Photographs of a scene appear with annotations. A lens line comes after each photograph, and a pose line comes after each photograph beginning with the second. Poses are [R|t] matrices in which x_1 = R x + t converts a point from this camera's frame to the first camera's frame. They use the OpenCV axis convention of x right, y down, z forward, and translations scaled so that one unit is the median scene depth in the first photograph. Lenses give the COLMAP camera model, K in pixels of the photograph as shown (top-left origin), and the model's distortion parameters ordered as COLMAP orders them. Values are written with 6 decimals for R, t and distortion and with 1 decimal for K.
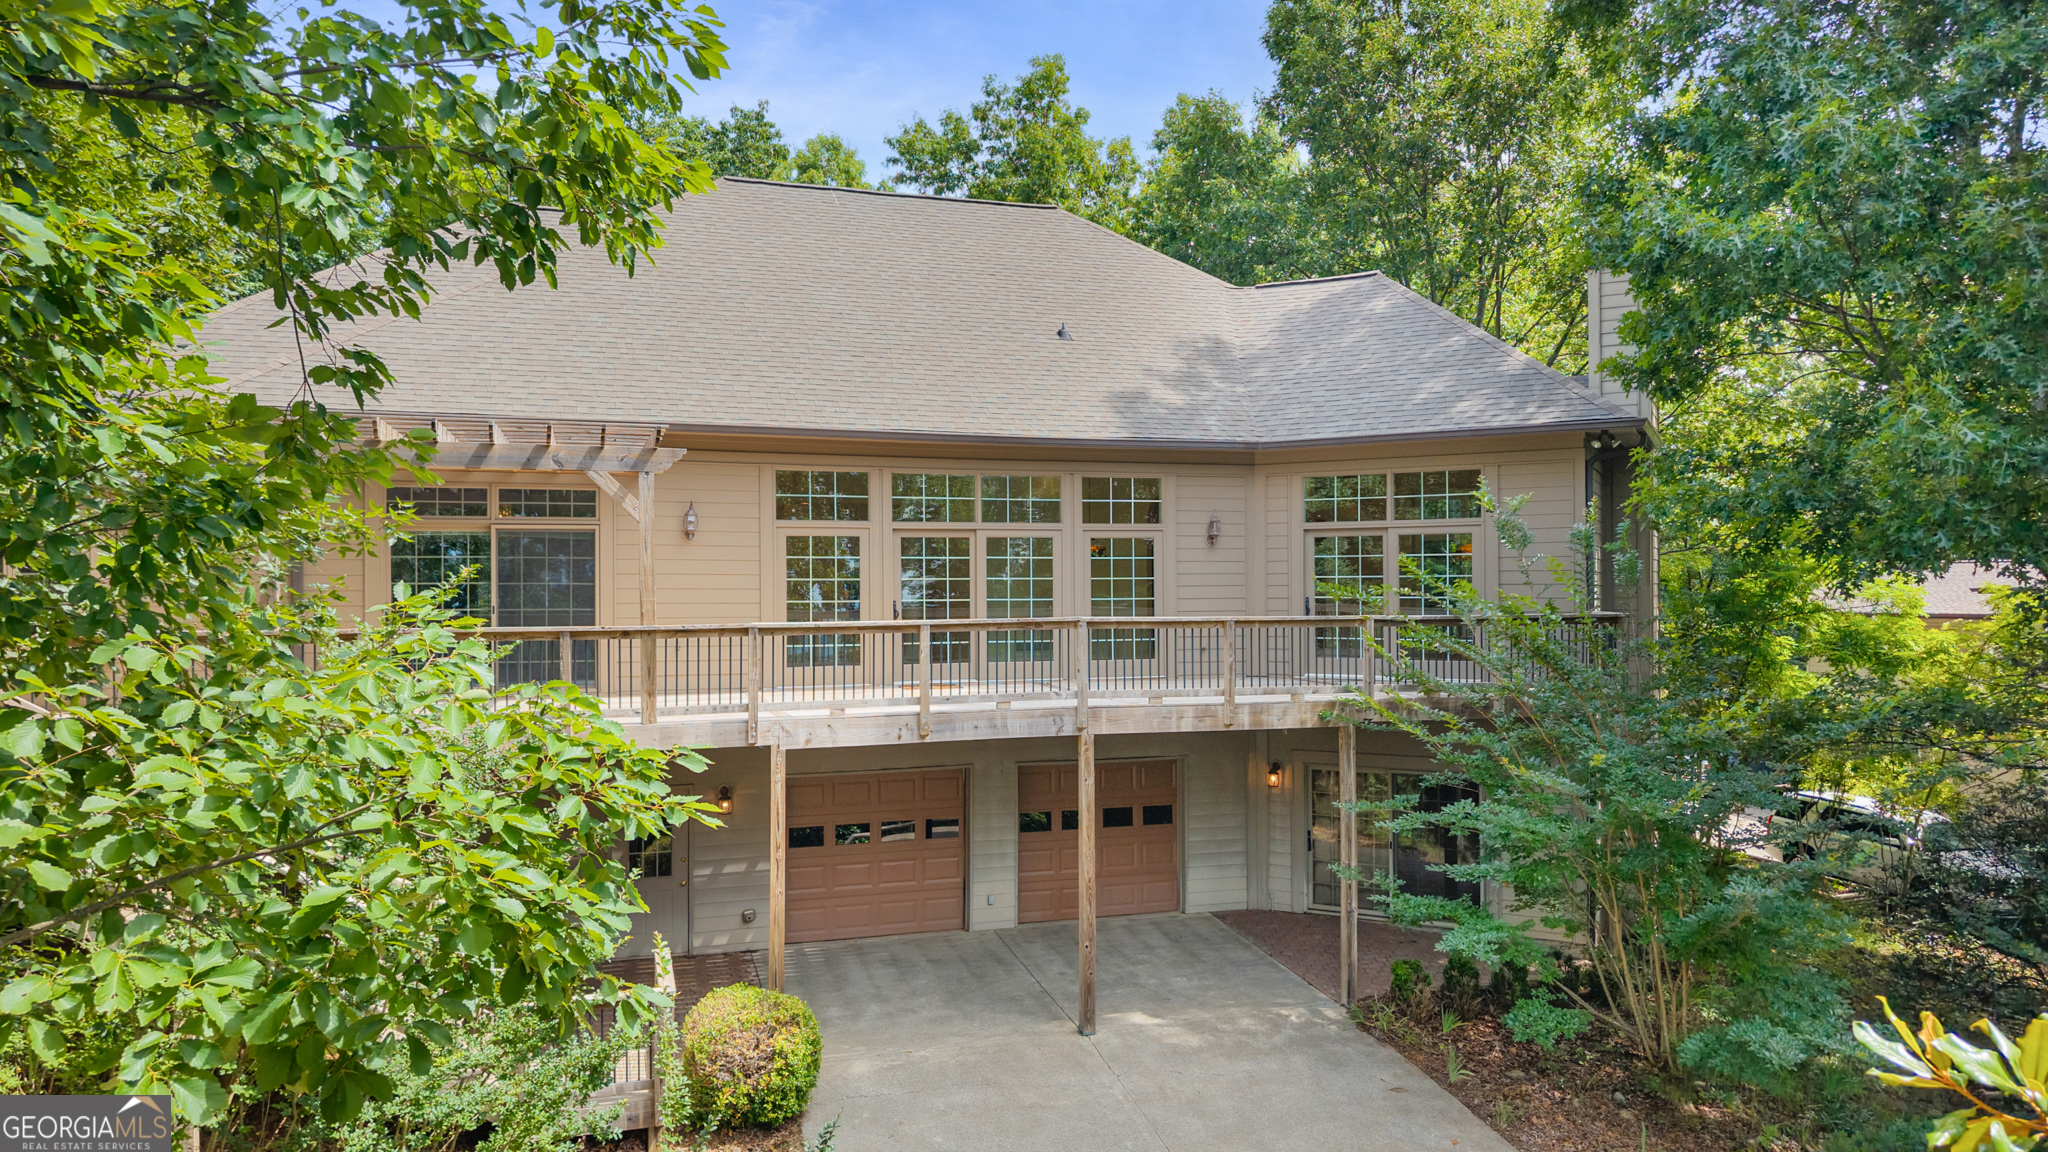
lens RADIAL K [[1476.4, 0, 962.5], [0, 1476.4, 617.7], [0, 0, 1]] dist [-0.007838, -0.001694]
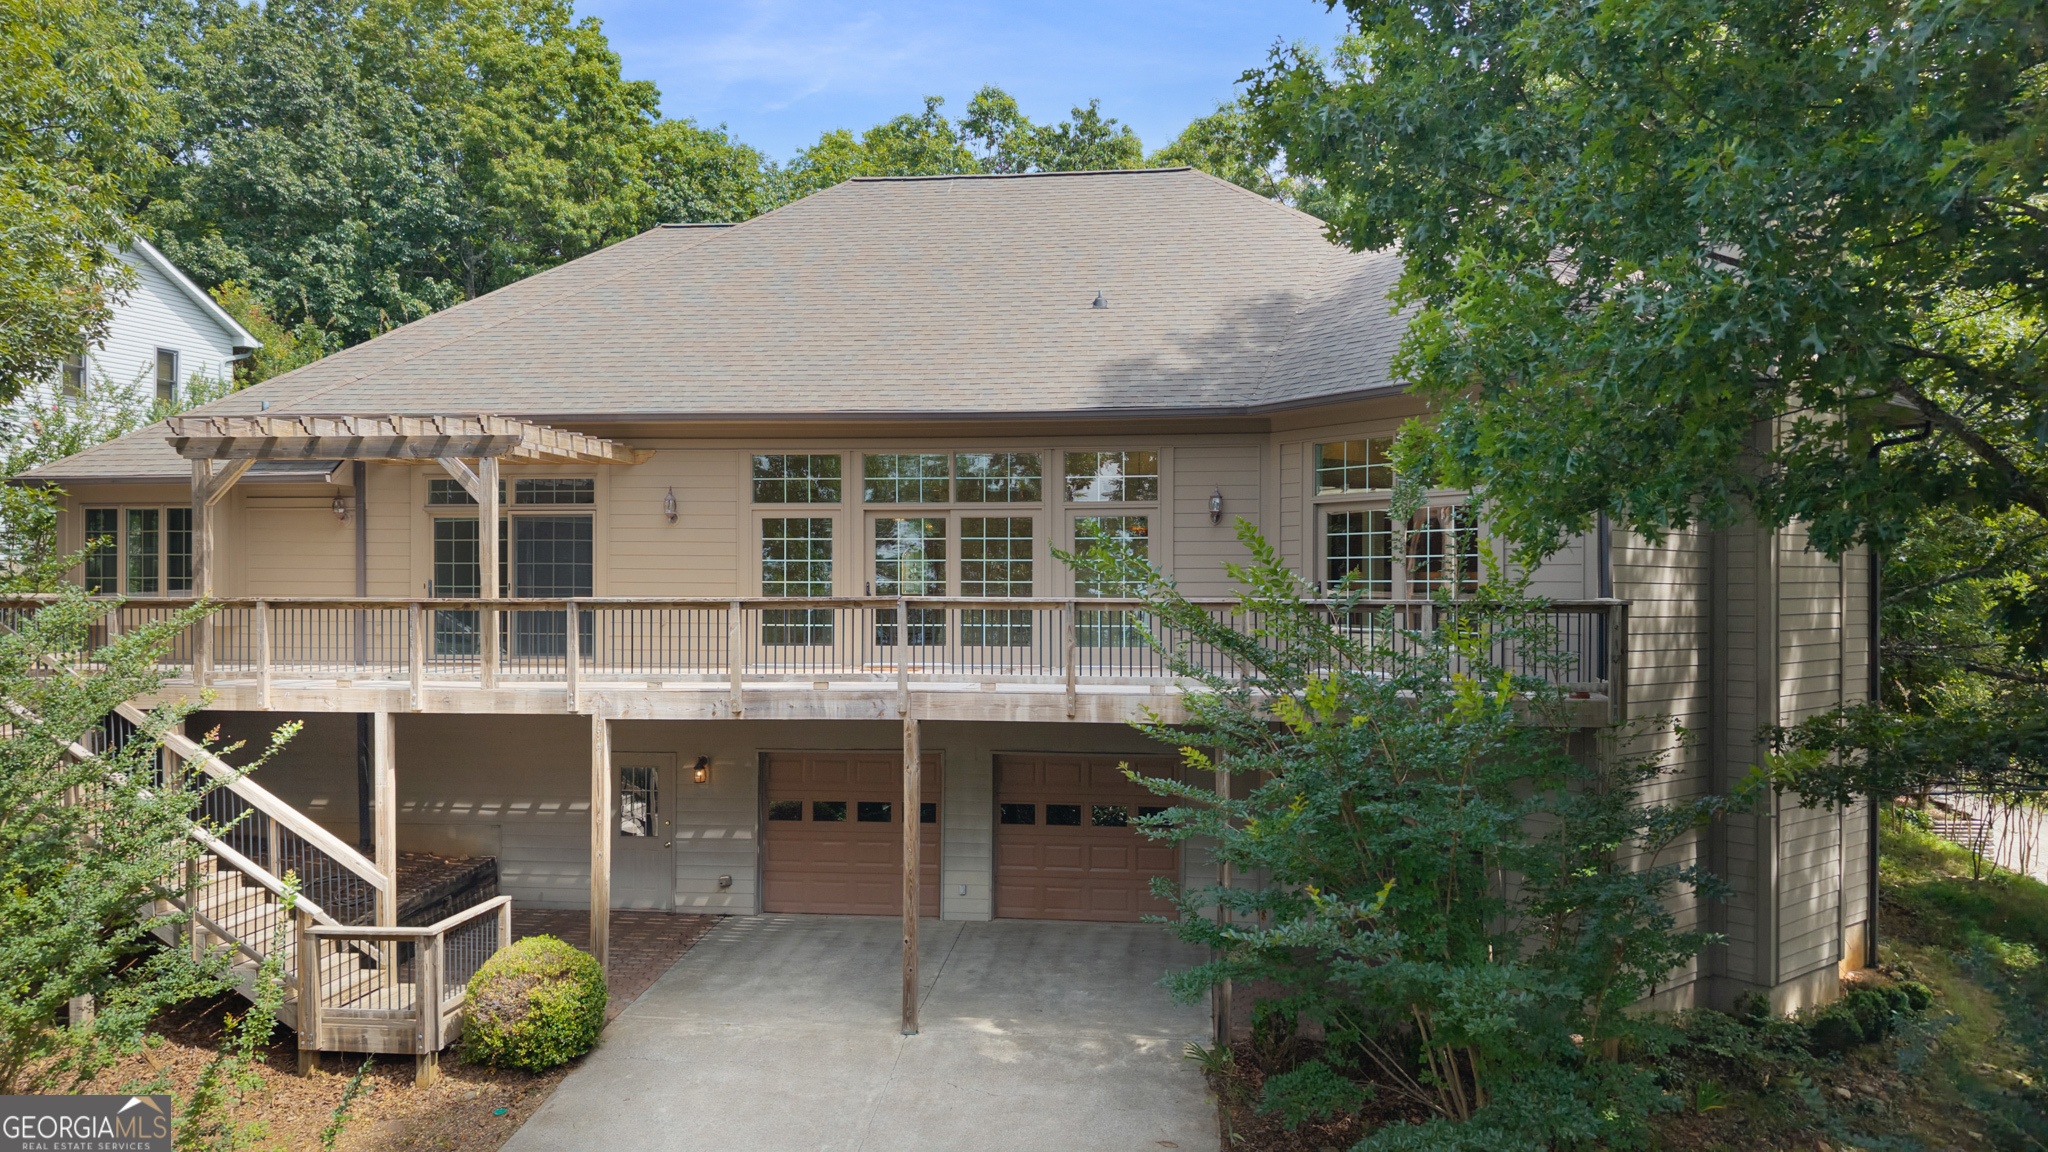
lens RADIAL K [[1476.4, 0, 981.9], [0, 1476.4, 546.3], [0, 0, 1]] dist [-0.007838, -0.001694]
pose [[0.902129, -0.004582, -0.431442, 0.490871], [-0.011724, 0.999314, -0.035128, -0.000729], [0.431307, 0.036748, 0.901457, 0.130876]]
